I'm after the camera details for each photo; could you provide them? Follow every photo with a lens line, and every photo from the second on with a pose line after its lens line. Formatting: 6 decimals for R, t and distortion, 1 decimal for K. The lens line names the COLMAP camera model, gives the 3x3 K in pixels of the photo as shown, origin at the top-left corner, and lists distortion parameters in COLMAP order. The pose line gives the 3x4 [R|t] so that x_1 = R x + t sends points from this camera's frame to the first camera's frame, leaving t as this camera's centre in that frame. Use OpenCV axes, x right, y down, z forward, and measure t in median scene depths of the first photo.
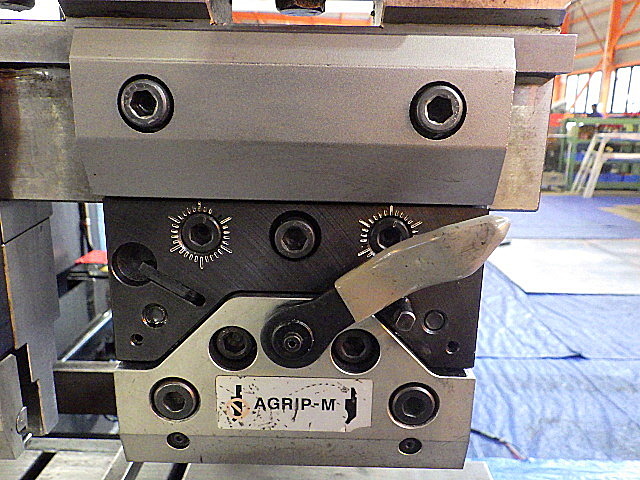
lens RADIAL K [[530.9, 0, 321.4], [0, 530.9, 239.7], [0, 0, 1]] dist [-0.004561, -0.005782]
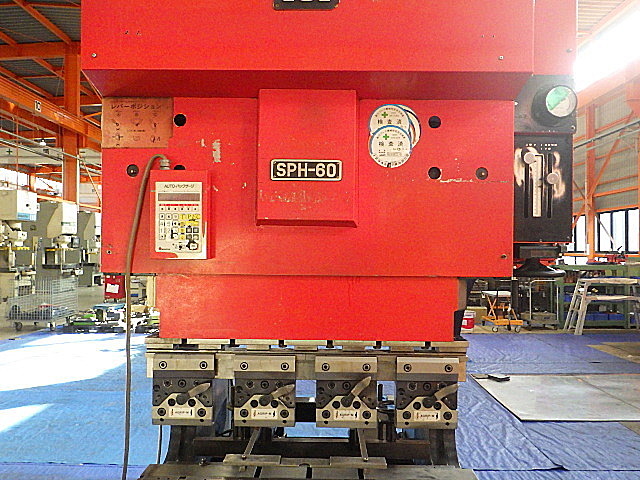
lens RADIAL K [[530.9, 0, 317.9], [0, 530.9, 242.6], [0, 0, 1]] dist [-0.004561, -0.005782]
pose [[0.999846, -0.013028, -0.011789, -0.076344], [0.009788, 0.970216, -0.242044, -0.009249], [0.014591, 0.241891, 0.970194, -0.338355]]
